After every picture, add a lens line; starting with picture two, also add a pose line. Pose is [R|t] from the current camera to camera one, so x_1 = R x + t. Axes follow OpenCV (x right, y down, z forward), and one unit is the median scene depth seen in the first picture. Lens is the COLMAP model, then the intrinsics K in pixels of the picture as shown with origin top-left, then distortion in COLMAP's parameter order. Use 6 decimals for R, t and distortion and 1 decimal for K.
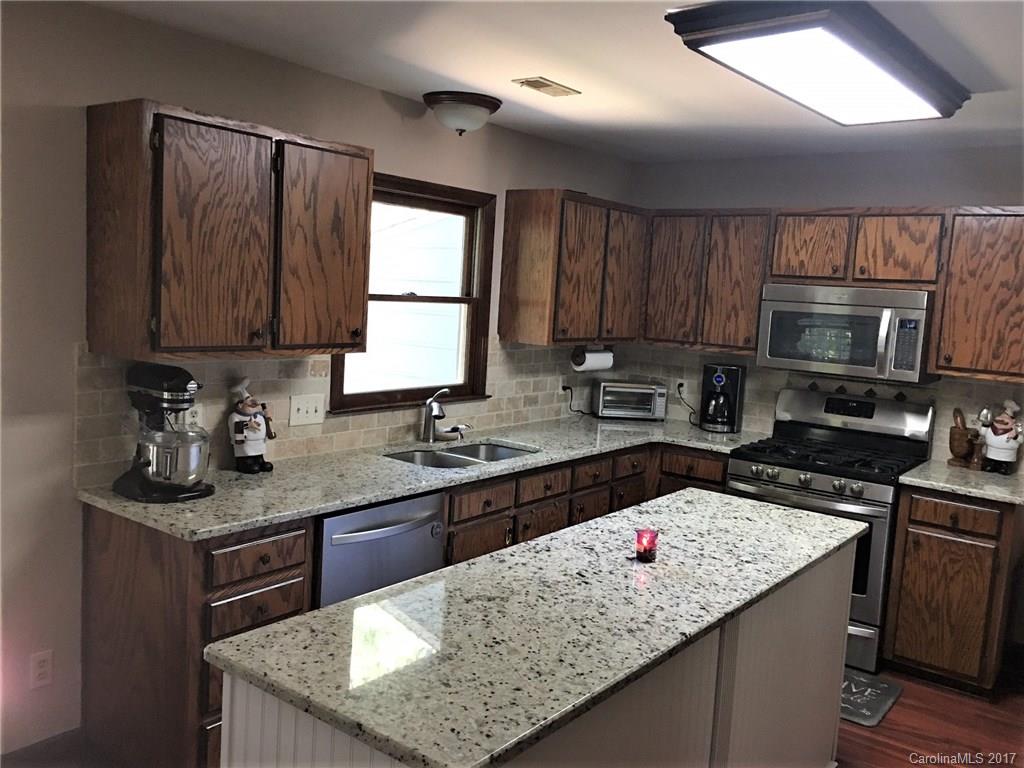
lens RADIAL K [[866.9, 0, 508.5], [0, 866.9, 385.3], [0, 0, 1]] dist [0.089638, -0.122359]
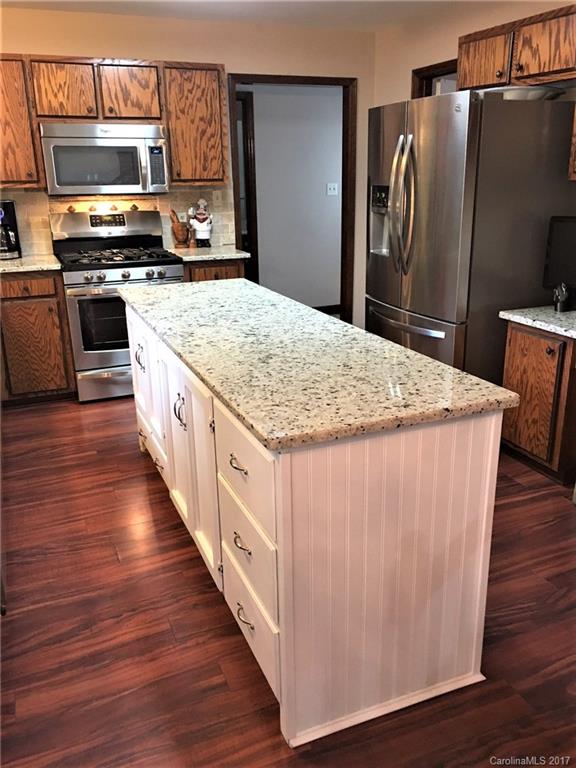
lens RADIAL K [[650.2, 0, 286.2], [0, 650.2, 387.0], [0, 0, 1]] dist [0.089638, -0.122359]
pose [[0.496523, -0.334888, 0.800821, -0.419682], [0.143759, 0.941565, 0.304612, -0.002373], [-0.856036, -0.036122, 0.515652, 0.251000]]
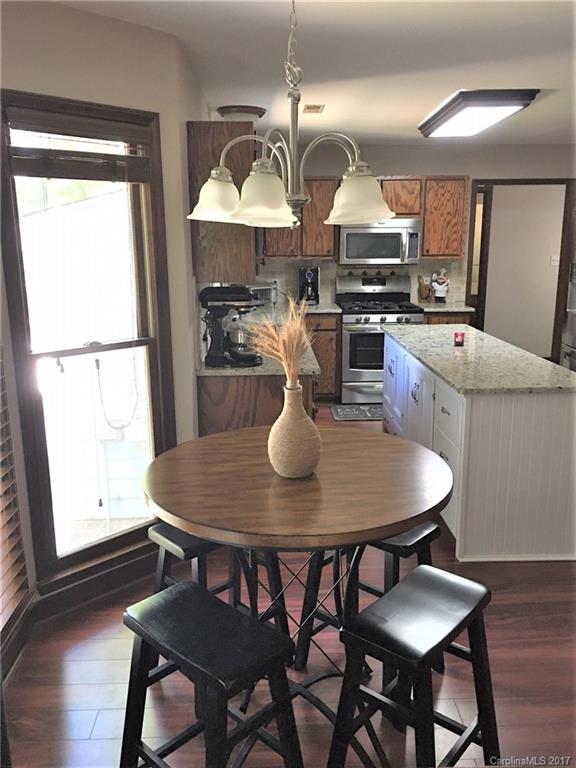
lens RADIAL K [[650.2, 0, 288.9], [0, 650.2, 378.8], [0, 0, 1]] dist [0.089638, -0.122359]
pose [[0.766526, -0.198969, 0.610614, -0.762264], [0.122105, 0.978605, 0.165597, -0.029816], [-0.630499, -0.052375, 0.774421, -0.019198]]
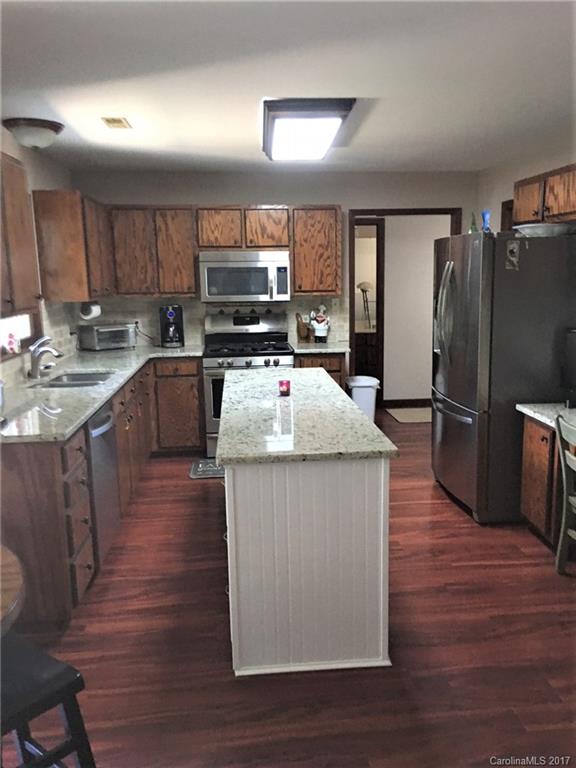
lens RADIAL K [[650.2, 0, 294.2], [0, 650.2, 390.7], [0, 0, 1]] dist [0.089638, -0.122359]
pose [[0.730451, -0.190765, 0.655782, -0.476895], [0.135634, 0.981592, 0.134464, 0.000368], [-0.669361, -0.009273, 0.742879, -0.047381]]
